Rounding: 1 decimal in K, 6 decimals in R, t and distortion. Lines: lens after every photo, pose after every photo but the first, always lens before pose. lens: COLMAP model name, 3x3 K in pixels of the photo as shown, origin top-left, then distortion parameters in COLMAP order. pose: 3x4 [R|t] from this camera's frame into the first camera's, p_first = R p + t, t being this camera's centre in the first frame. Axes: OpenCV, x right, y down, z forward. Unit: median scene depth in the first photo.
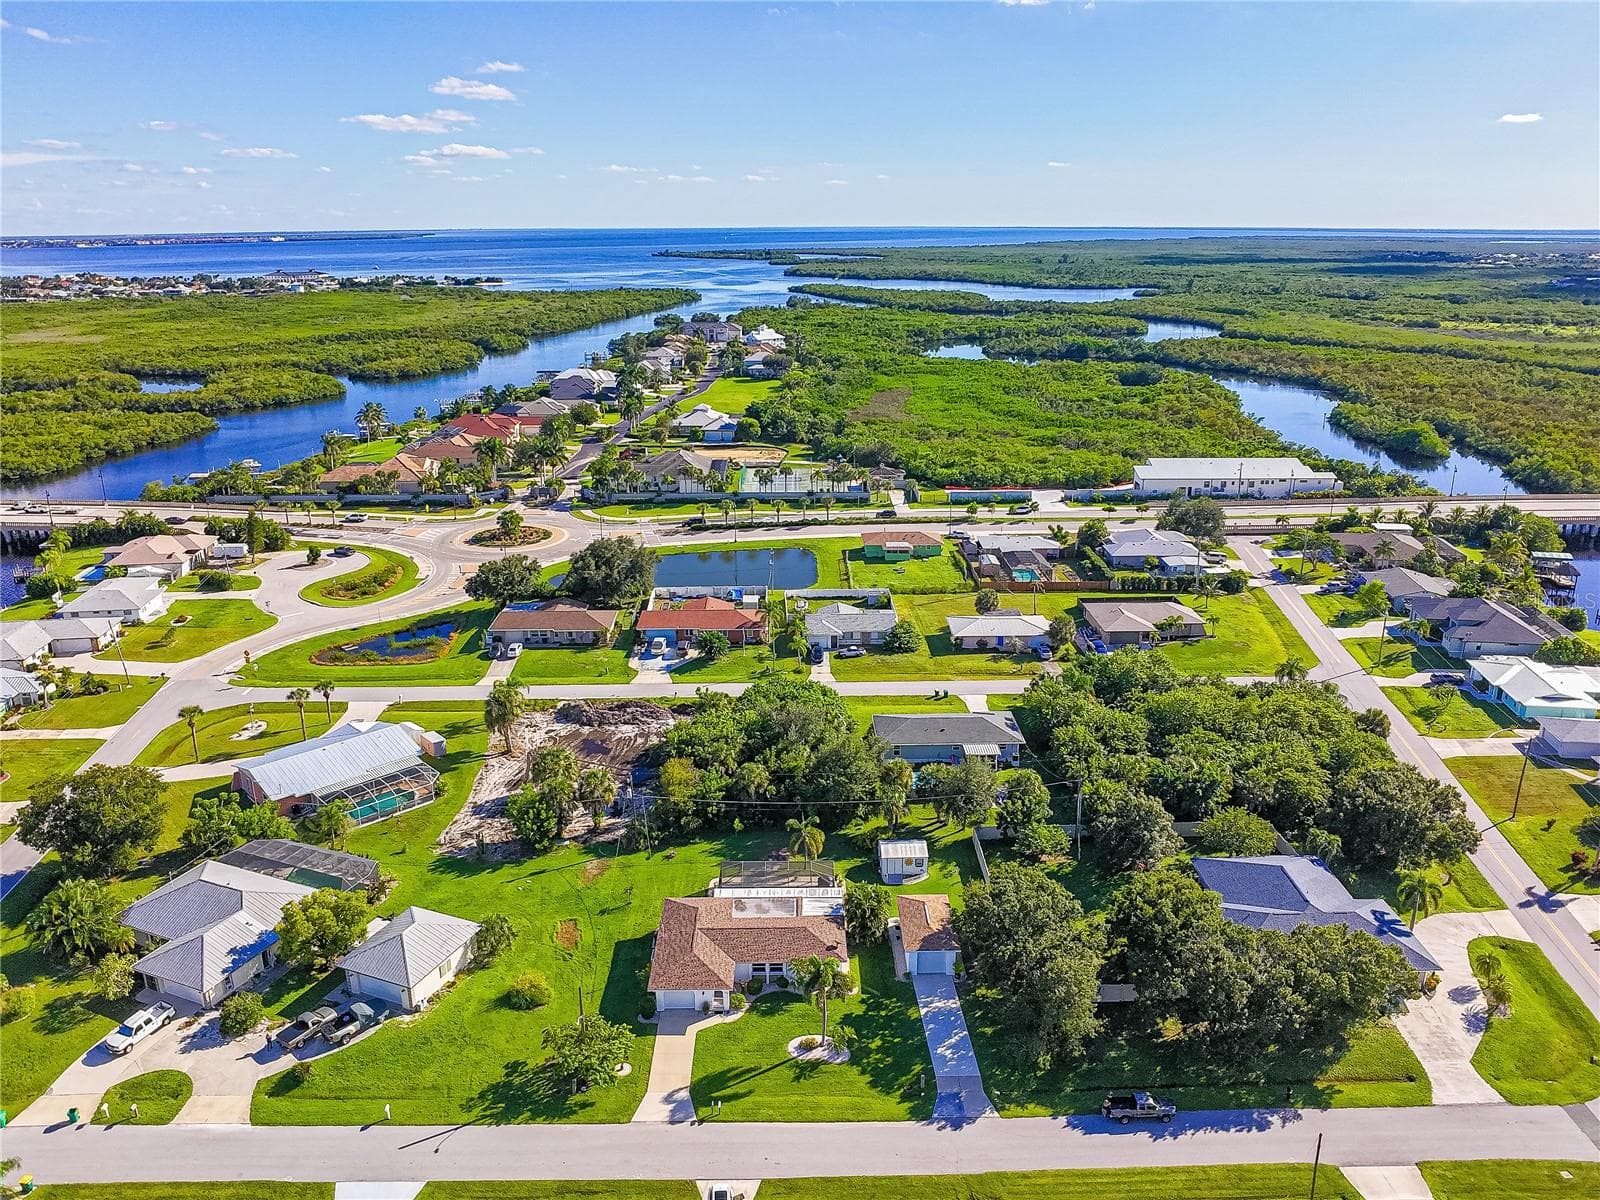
lens RADIAL K [[1189.8, 0, 807.8], [0, 1189.8, 592.3], [0, 0, 1]] dist [-0.033680, 0.000770]
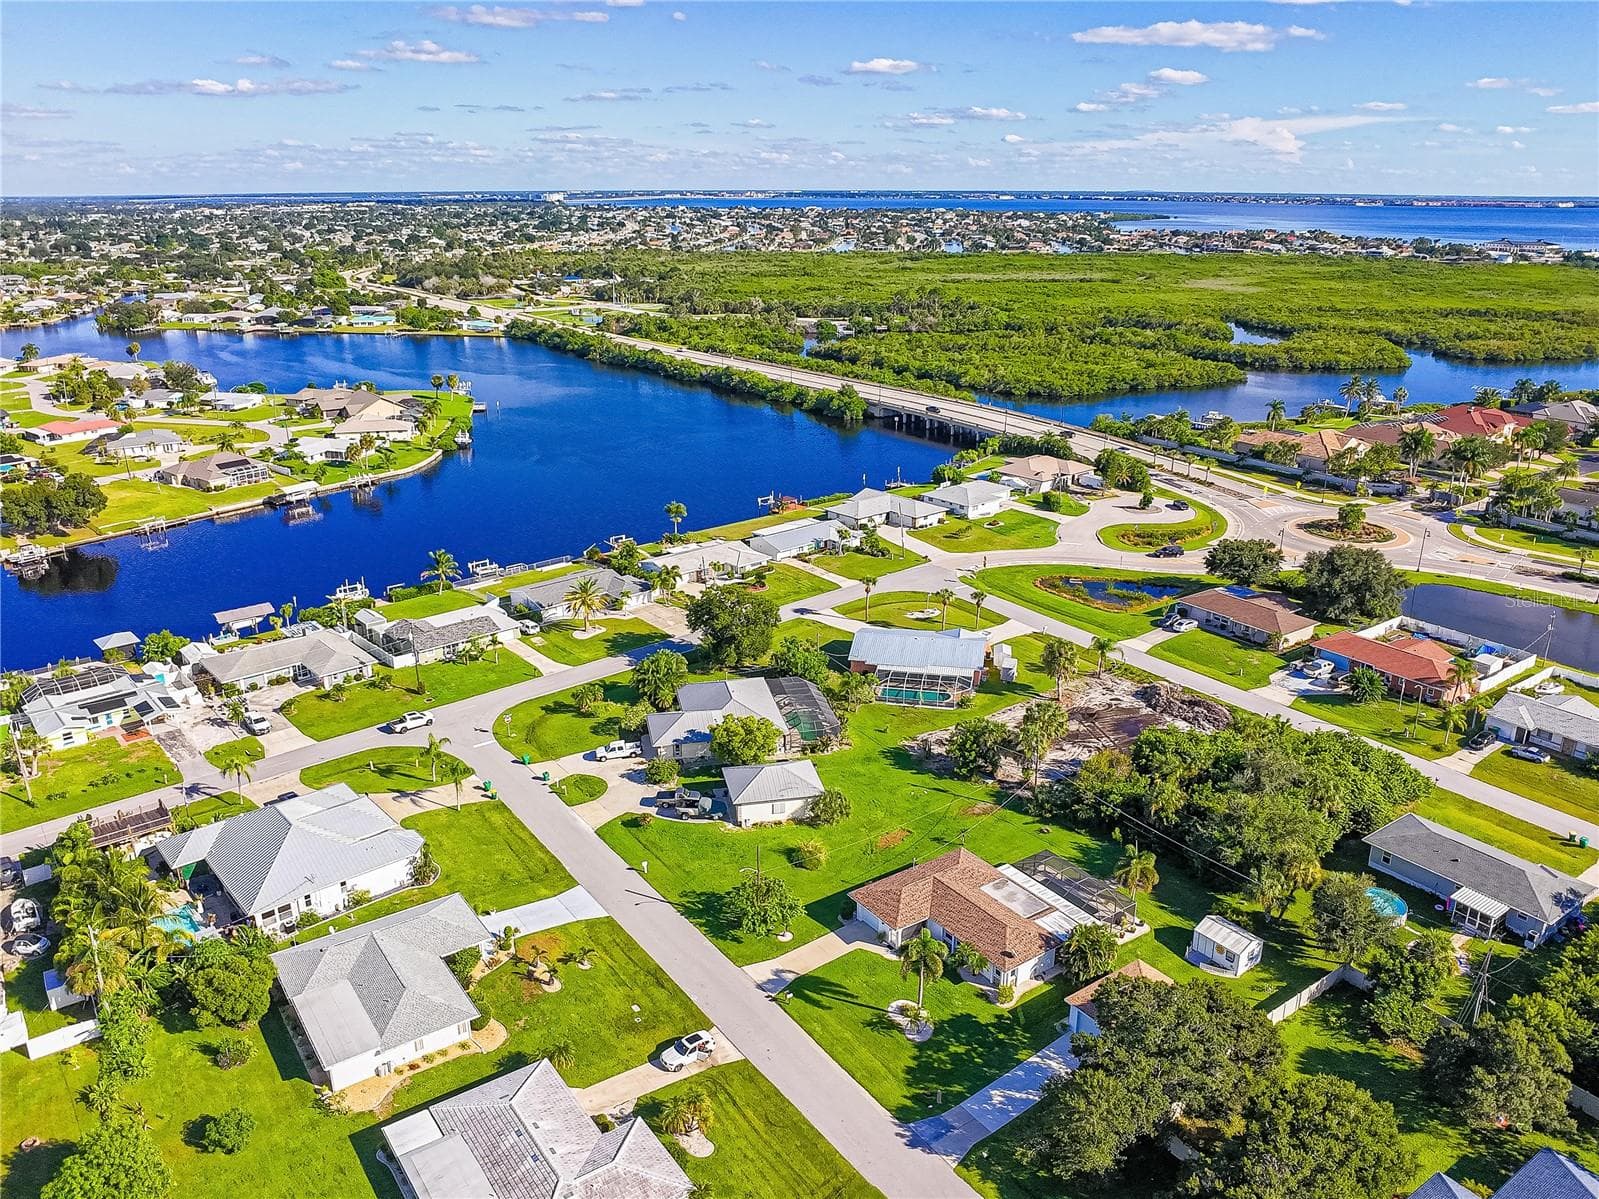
lens RADIAL K [[1189.0, 0, 803.4], [0, 1189.0, 612.3], [0, 0, 1]] dist [-0.033680, 0.000770]
pose [[0.561661, 0.284594, -0.776880, 0.468851], [-0.249326, 0.953549, 0.169057, -0.068495], [0.788906, 0.098744, 0.606528, 0.202600]]
